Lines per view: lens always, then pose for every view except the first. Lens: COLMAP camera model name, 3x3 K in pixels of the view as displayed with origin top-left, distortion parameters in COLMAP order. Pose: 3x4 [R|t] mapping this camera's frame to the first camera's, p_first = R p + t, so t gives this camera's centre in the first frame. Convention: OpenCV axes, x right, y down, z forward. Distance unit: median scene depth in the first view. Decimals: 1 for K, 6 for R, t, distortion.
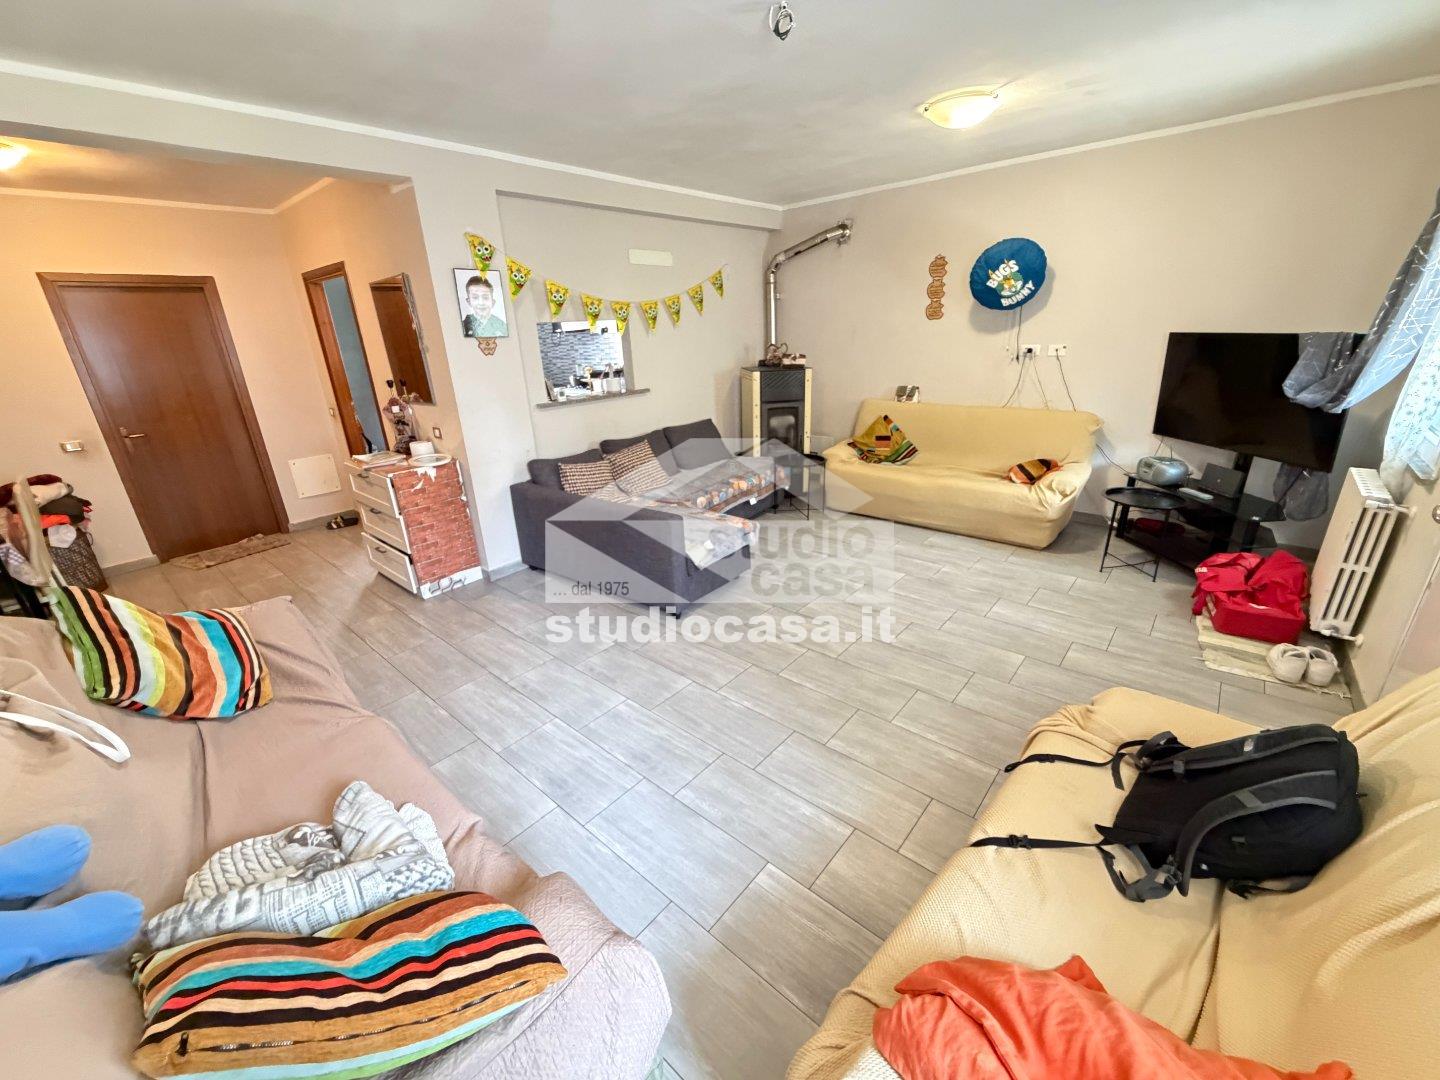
lens RADIAL K [[576.1, 0, 713.5], [0, 576.1, 539.9], [0, 0, 1]] dist [-0.000813, -0.000546]
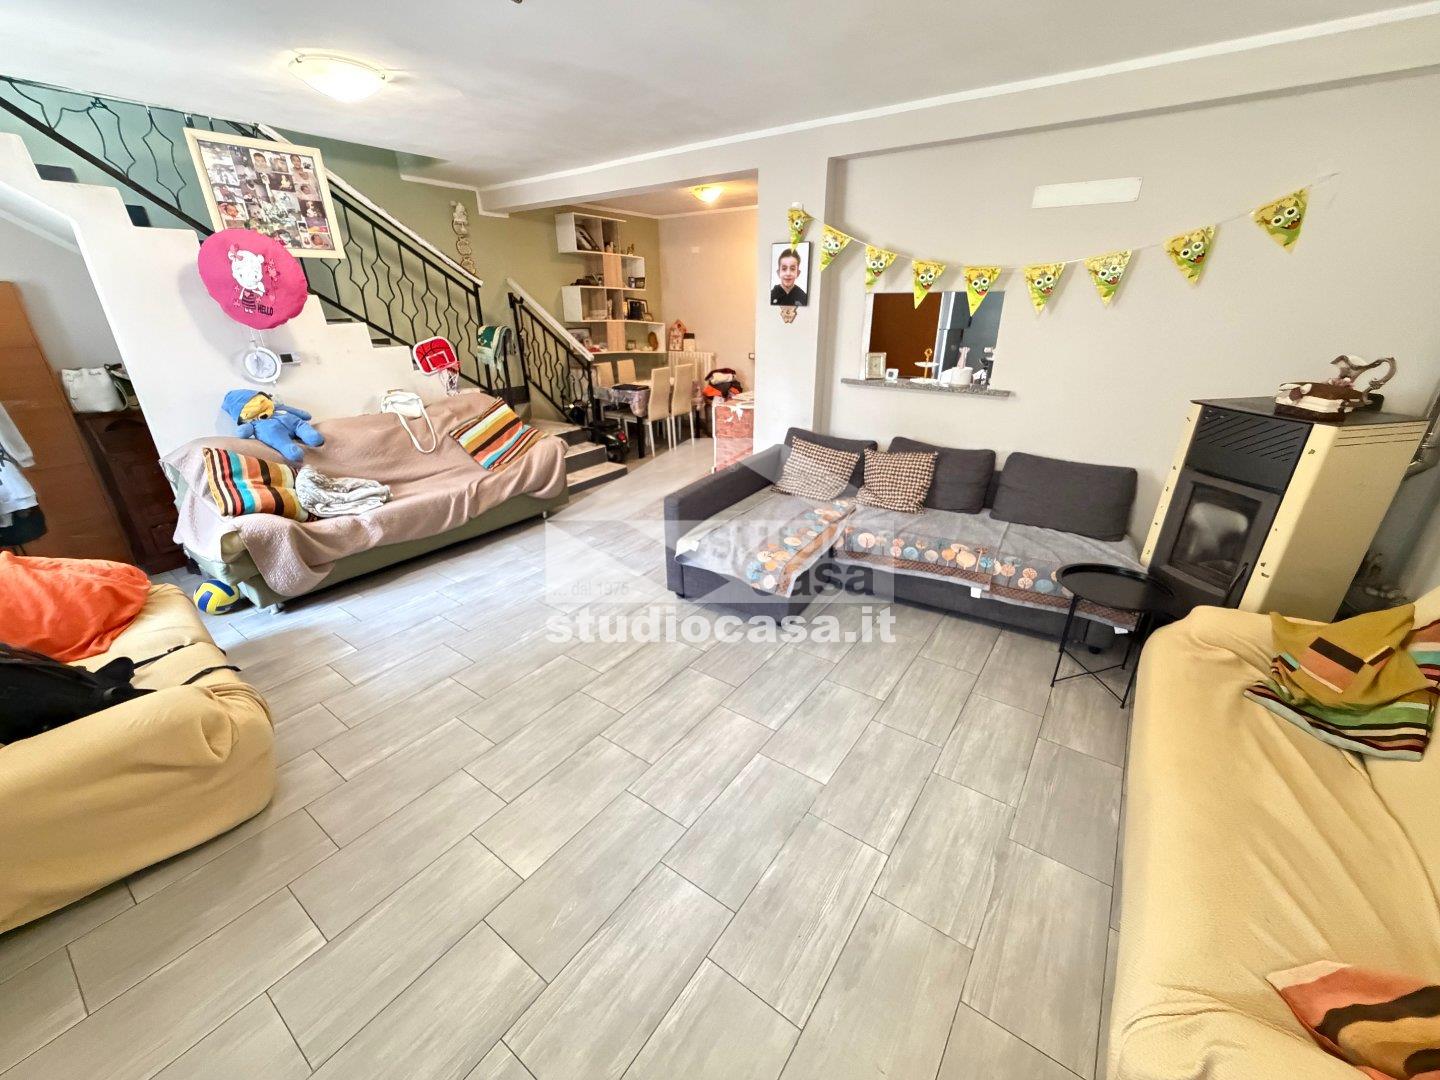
lens RADIAL K [[576.1, 0, 713.5], [0, 576.1, 539.9], [0, 0, 1]] dist [-0.000813, -0.000546]
pose [[0.088316, 0.422104, -0.902235, 0.679951], [-0.348285, 0.861688, 0.369042, -0.289486], [0.933219, 0.281642, 0.223114, 0.670861]]
